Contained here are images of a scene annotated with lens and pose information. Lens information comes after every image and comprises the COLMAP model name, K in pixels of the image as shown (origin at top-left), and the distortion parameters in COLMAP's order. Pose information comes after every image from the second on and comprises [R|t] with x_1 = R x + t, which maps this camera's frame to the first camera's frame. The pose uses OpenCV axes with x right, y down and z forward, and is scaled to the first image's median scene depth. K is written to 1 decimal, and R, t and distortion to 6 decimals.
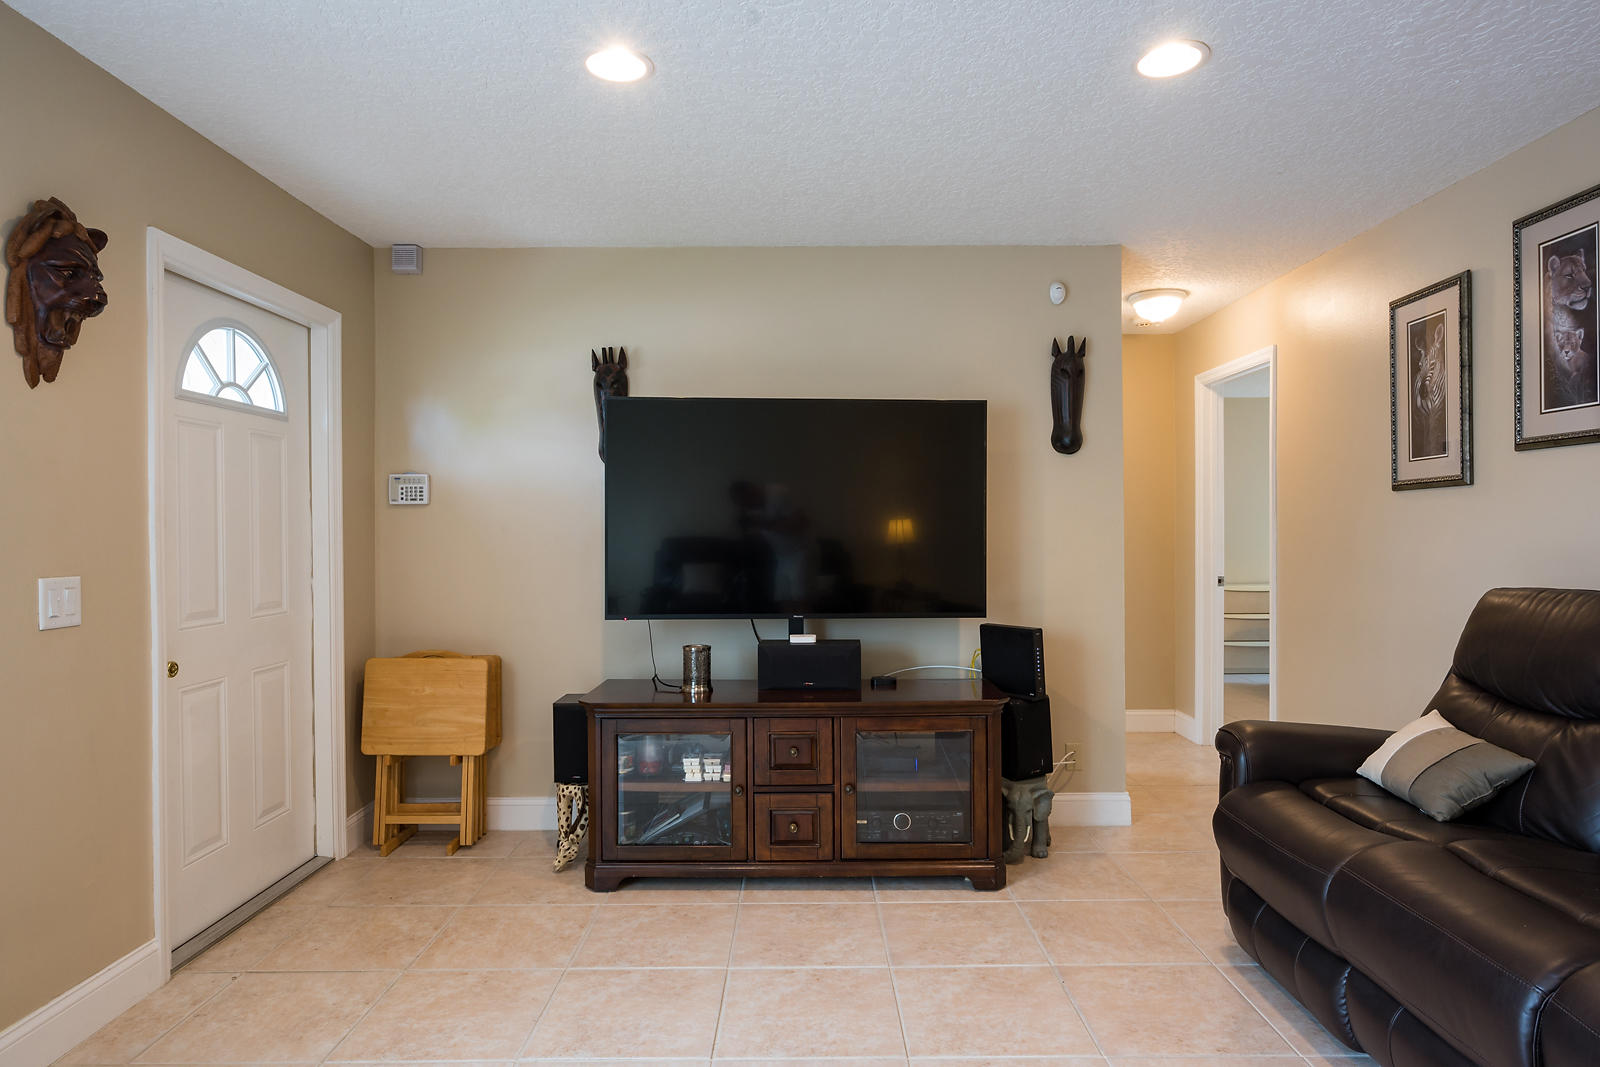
lens RADIAL K [[929.1, 0, 812.4], [0, 929.1, 524.5], [0, 0, 1]] dist [0.004376, 0.000390]
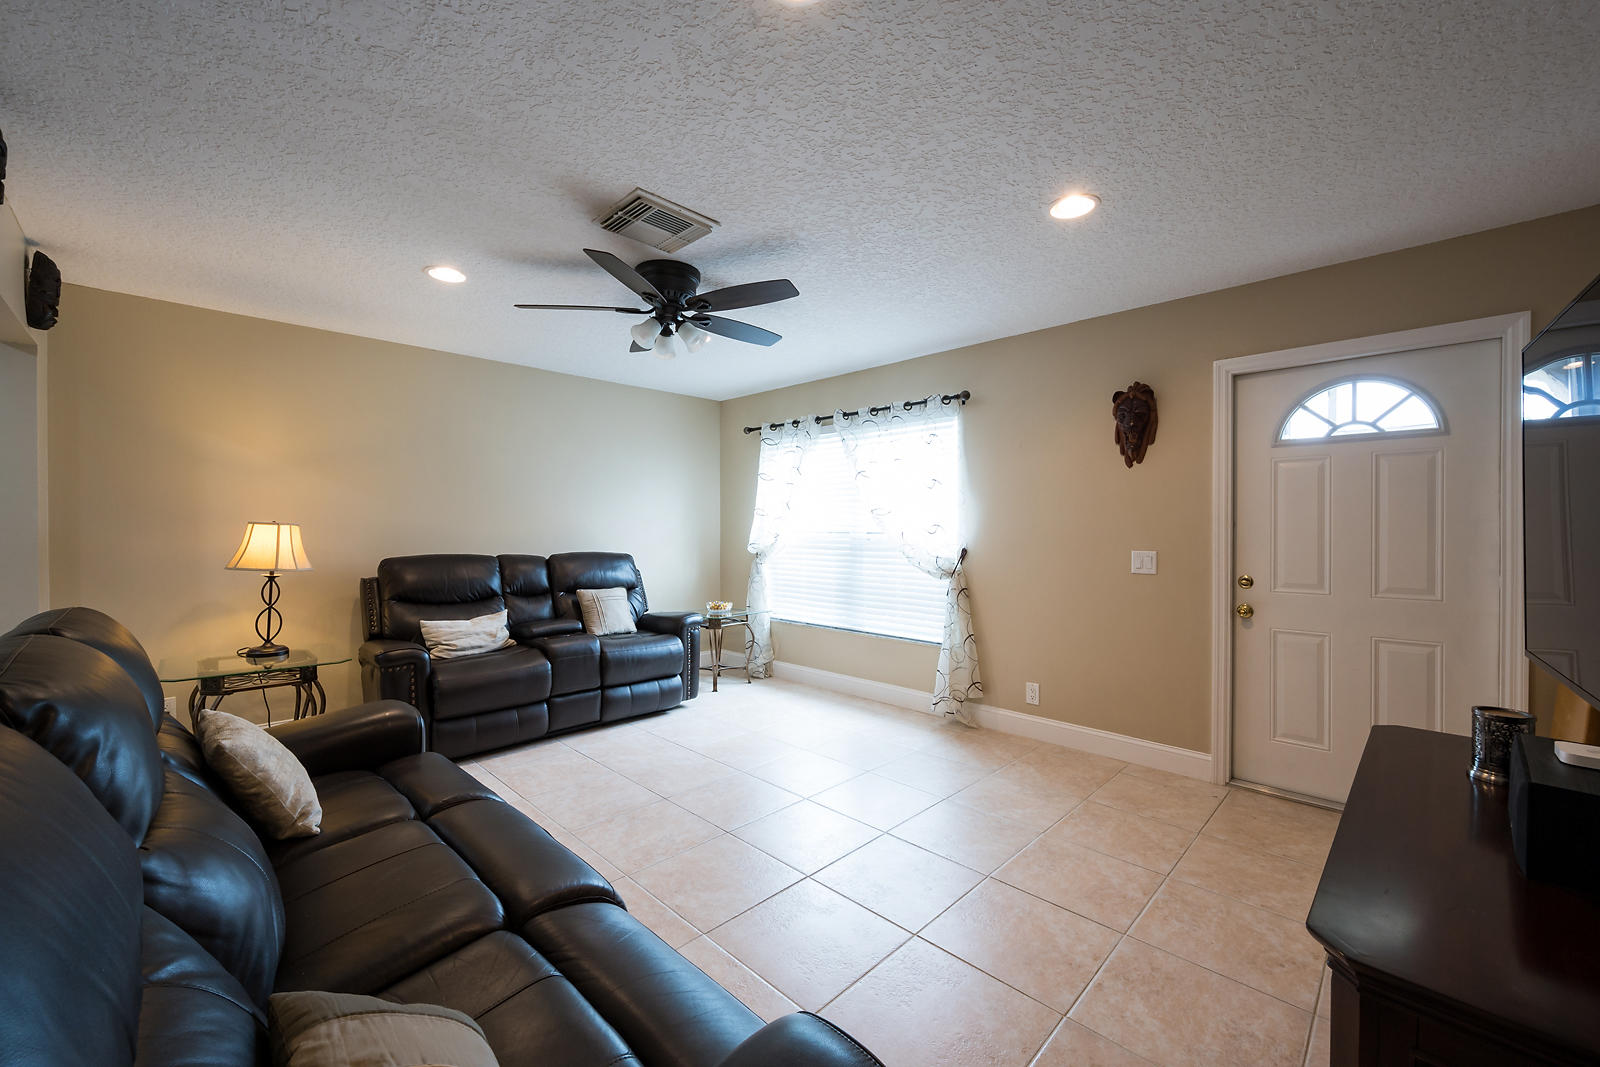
lens RADIAL K [[625.7, 0, 806.1], [0, 625.7, 539.7], [0, 0, 1]] dist [0.000011, 0.000109]
pose [[-0.699620, 0.009899, -0.714446, 0.628015], [0.003109, 0.999937, 0.010810, 0.009055], [0.714508, 0.005342, -0.699607, 1.140928]]
